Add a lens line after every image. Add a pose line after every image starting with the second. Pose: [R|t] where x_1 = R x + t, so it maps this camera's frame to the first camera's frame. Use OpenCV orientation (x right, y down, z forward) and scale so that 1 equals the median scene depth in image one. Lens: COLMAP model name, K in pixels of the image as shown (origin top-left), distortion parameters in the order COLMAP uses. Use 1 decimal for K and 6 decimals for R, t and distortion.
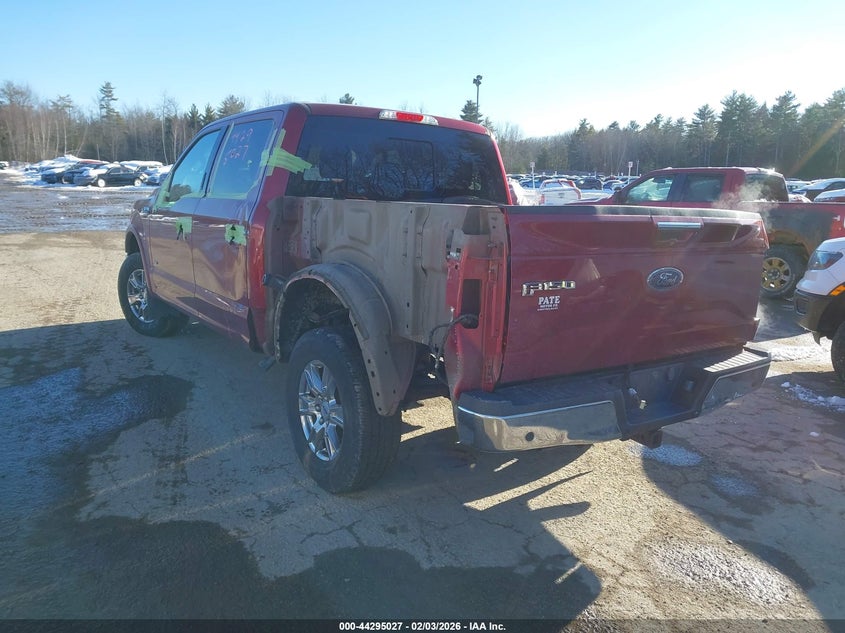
lens RADIAL K [[659.3, 0, 422.5], [0, 659.3, 316.5], [0, 0, 1]] dist [-0.001142, -0.000169]
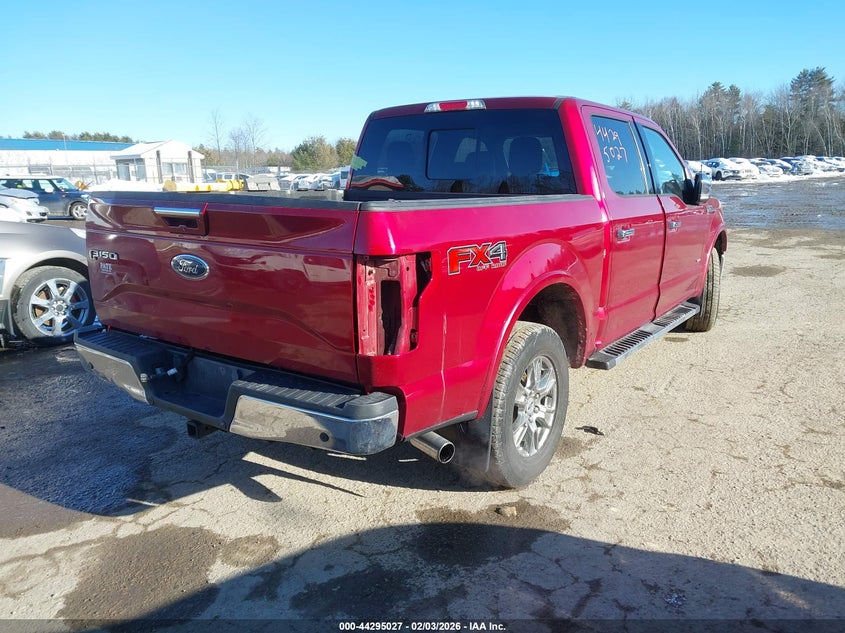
lens RADIAL K [[655.9, 0, 422.5], [0, 655.9, 316.5], [0, 0, 1]] dist [0.057741, 0.000617]
pose [[0.322458, 0.150346, -0.934568, 1.054023], [-0.156107, 0.982234, 0.104152, -0.101504], [0.933623, 0.112308, 0.340199, 0.748070]]
